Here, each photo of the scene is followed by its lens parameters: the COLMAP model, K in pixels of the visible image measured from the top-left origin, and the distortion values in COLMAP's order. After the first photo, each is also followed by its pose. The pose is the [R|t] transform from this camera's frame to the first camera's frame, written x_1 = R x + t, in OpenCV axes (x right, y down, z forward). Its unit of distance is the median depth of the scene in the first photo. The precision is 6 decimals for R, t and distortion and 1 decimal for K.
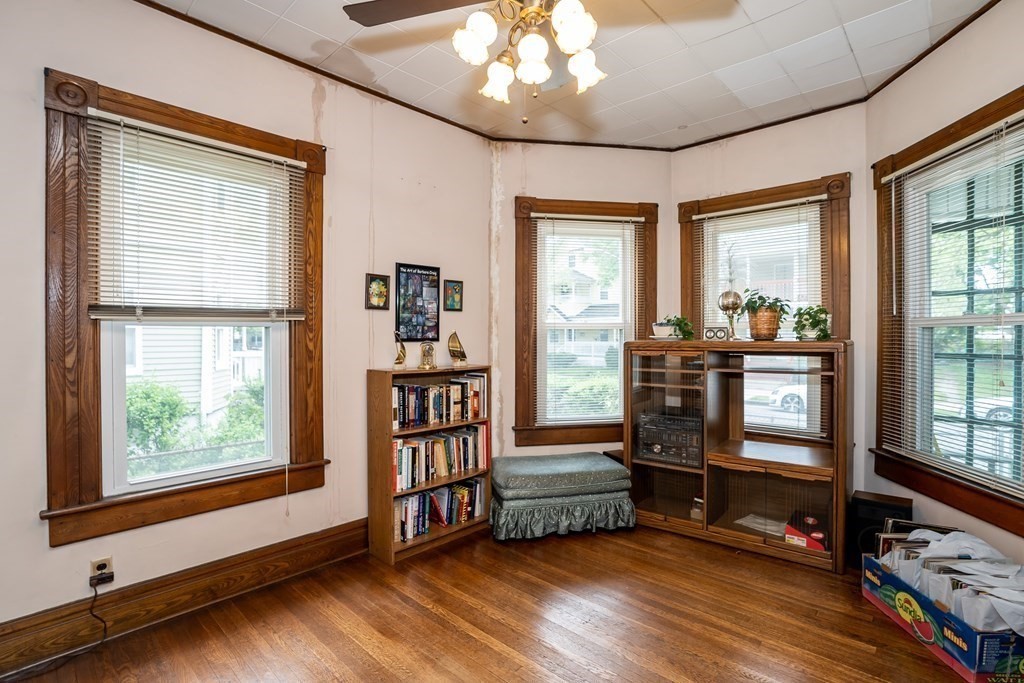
lens RADIAL K [[493.2, 0, 512.0], [0, 493.2, 341.5], [0, 0, 1]] dist [-0.002377, 0.000455]
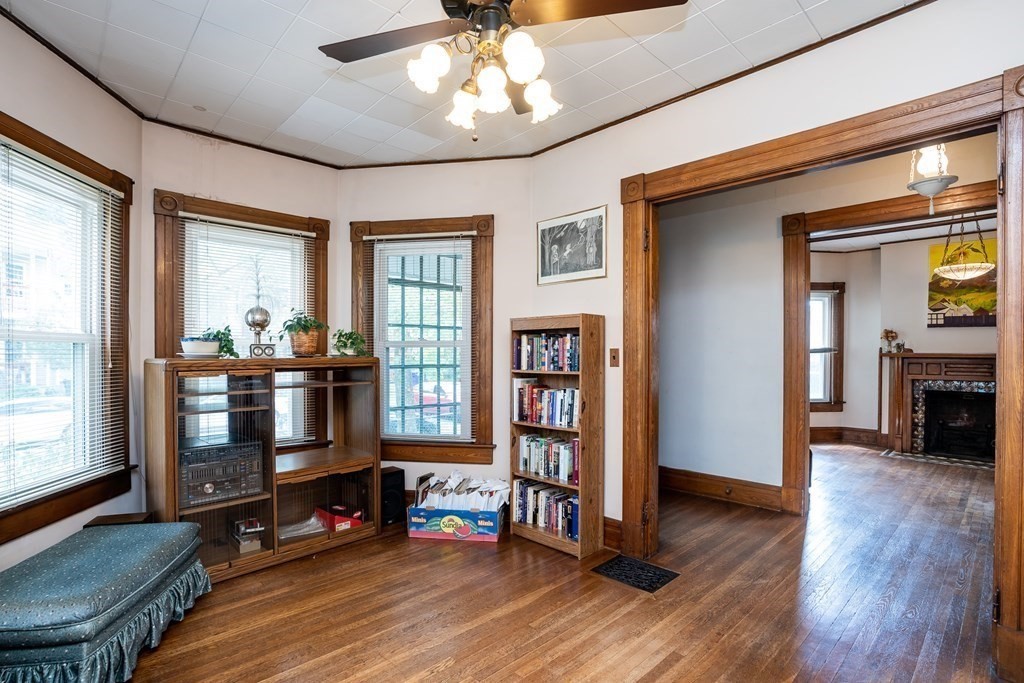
lens RADIAL K [[498.9, 0, 510.8], [0, 498.9, 360.8], [0, 0, 1]] dist [-0.003136, 0.000441]
pose [[0.093034, -0.010196, 0.995611, -0.591639], [0.014542, 0.999855, 0.008880, 0.002243], [-0.995557, 0.013652, 0.093168, 0.496452]]
